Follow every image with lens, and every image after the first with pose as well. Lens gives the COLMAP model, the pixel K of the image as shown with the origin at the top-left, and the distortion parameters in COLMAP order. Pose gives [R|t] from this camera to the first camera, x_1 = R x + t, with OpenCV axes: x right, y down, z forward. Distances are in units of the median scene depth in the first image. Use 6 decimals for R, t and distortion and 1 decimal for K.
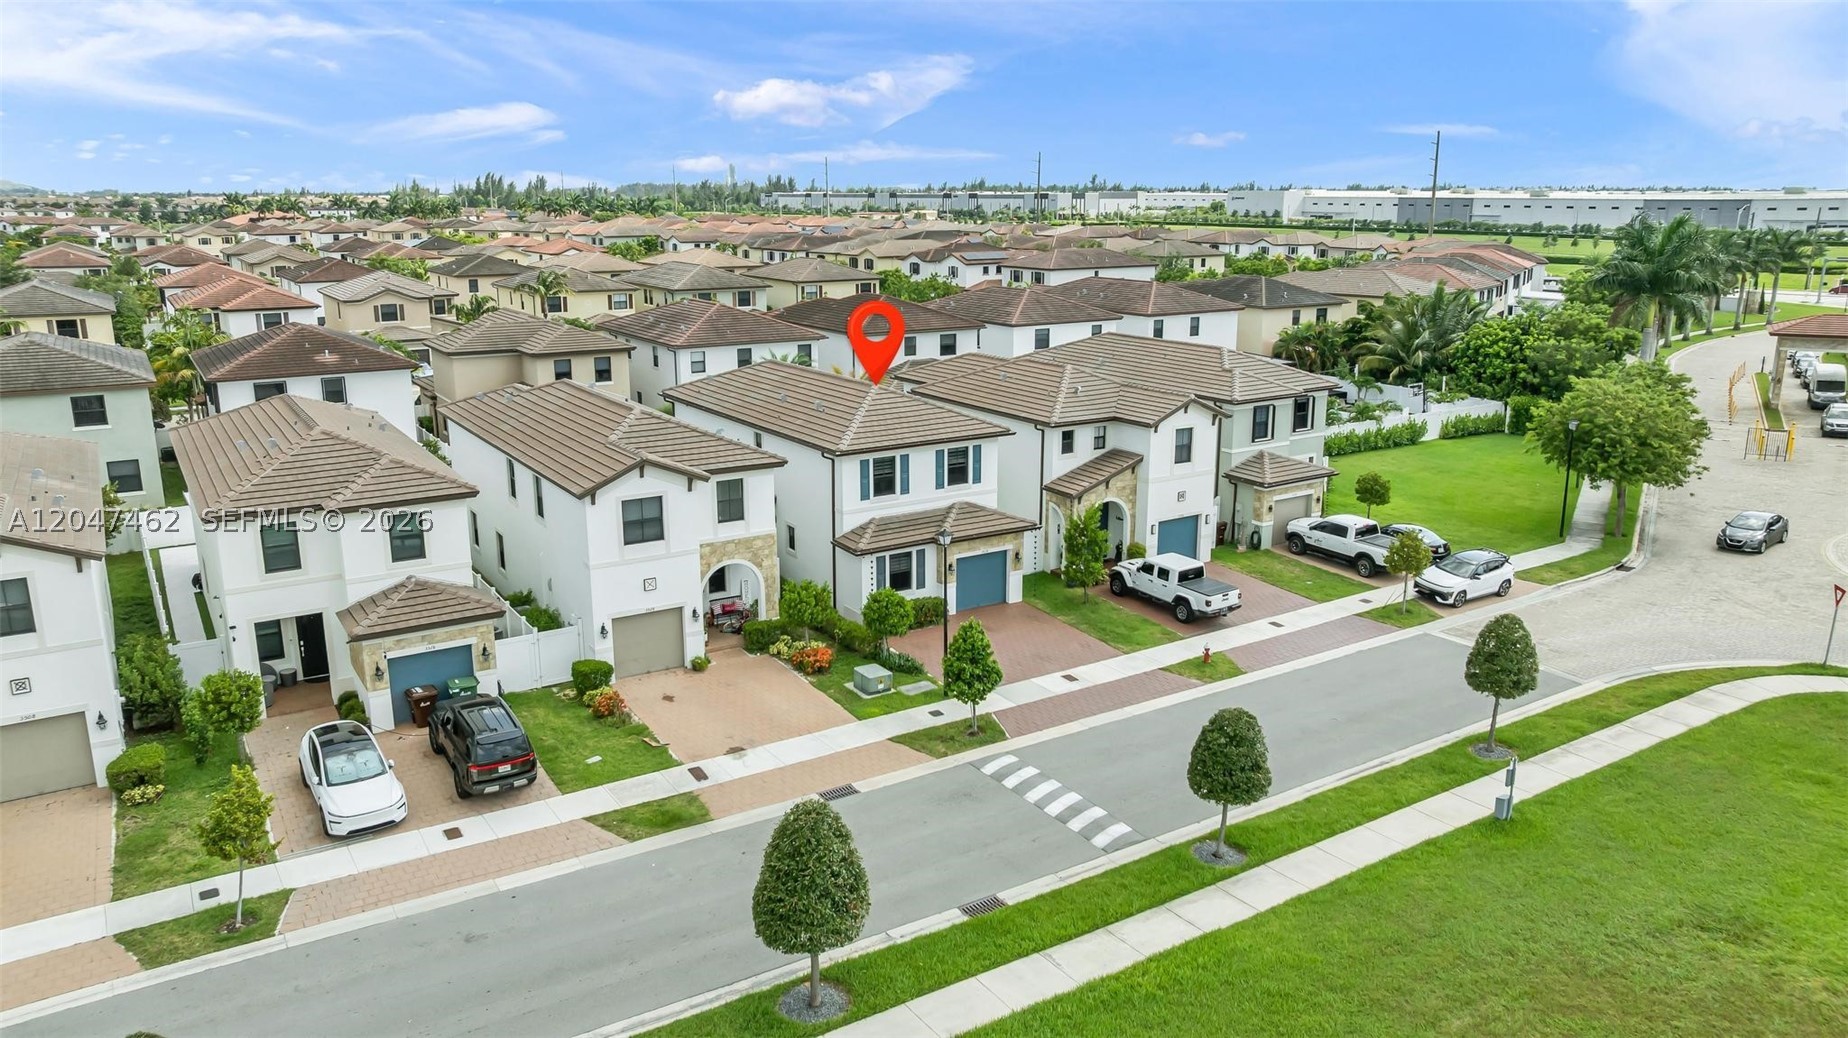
lens RADIAL K [[1297.8, 0, 924.0], [0, 1297.8, 519.0], [0, 0, 1]] dist [-0.041999, 0.039648]
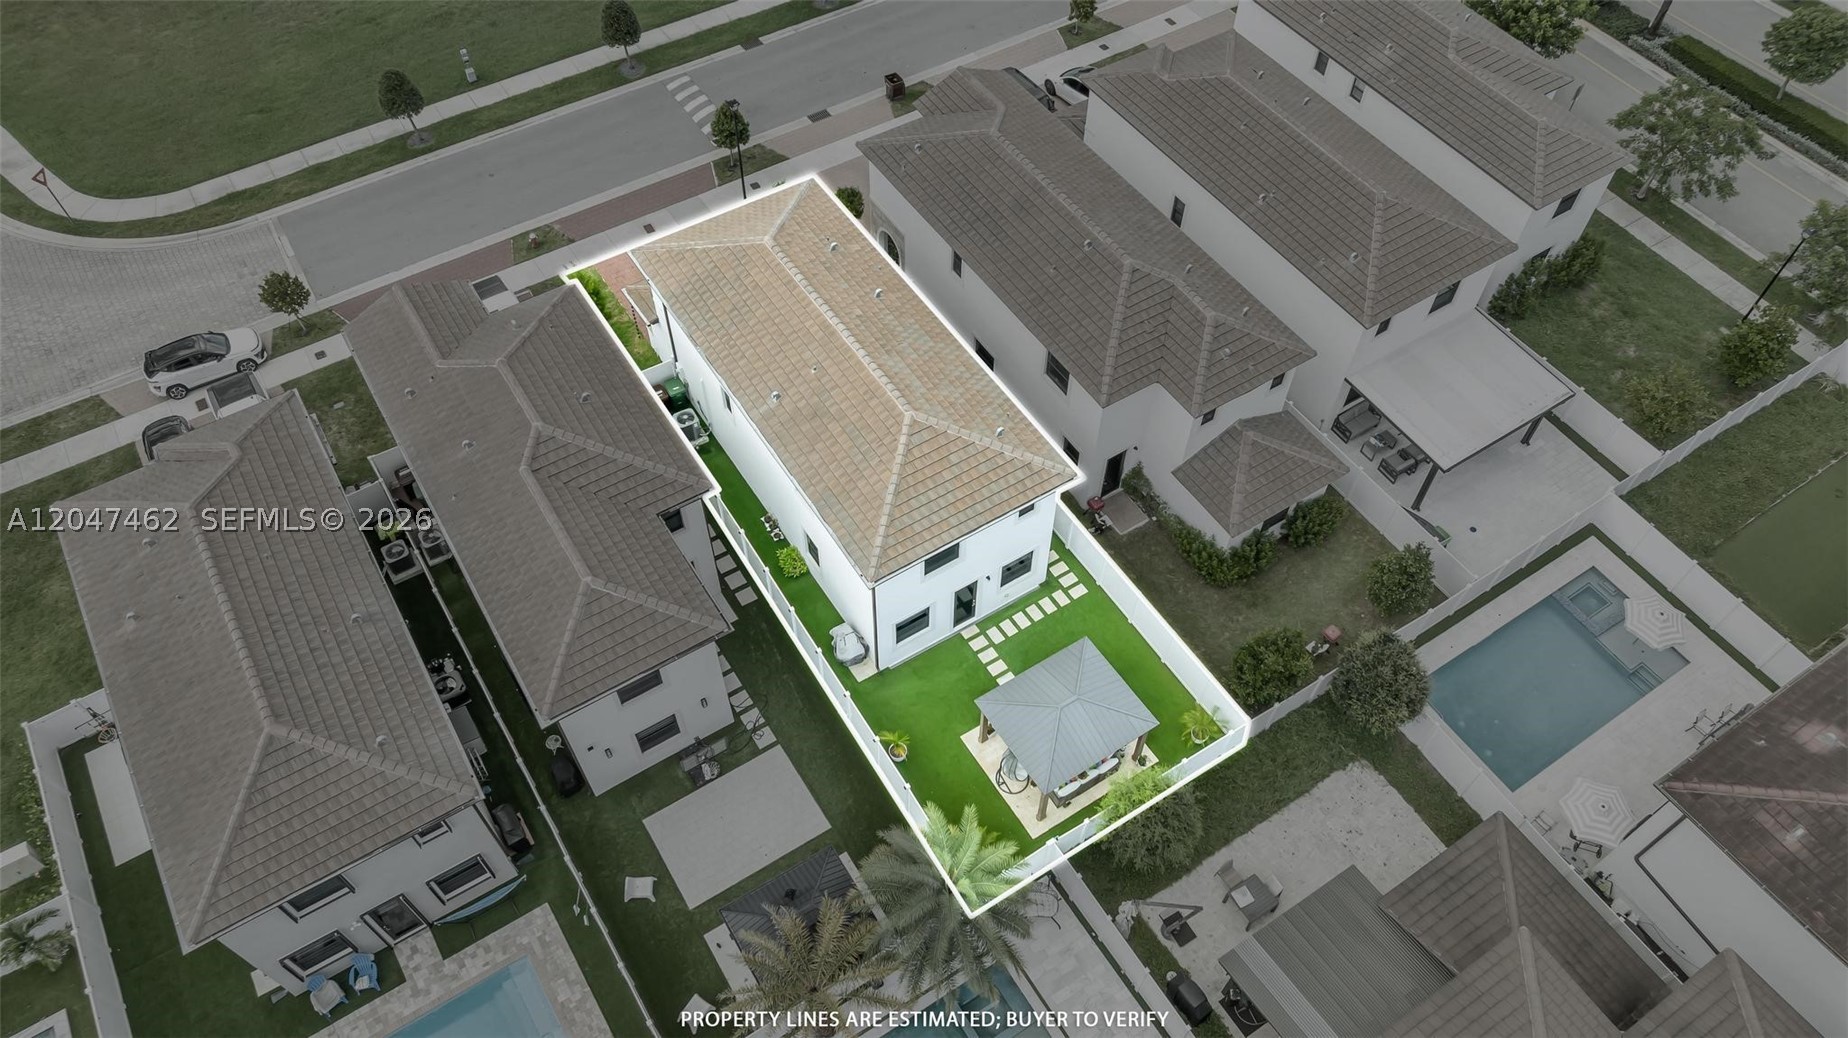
lens RADIAL K [[1297.8, 0, 924.0], [0, 1297.8, 519.0], [0, 0, 1]] dist [-0.041999, 0.039648]
pose [[-0.999978, -0.000970, -0.006494, -0.145913], [-0.006390, 0.370984, 0.928617, -0.903064], [0.001509, 0.928639, -0.370982, 1.594221]]
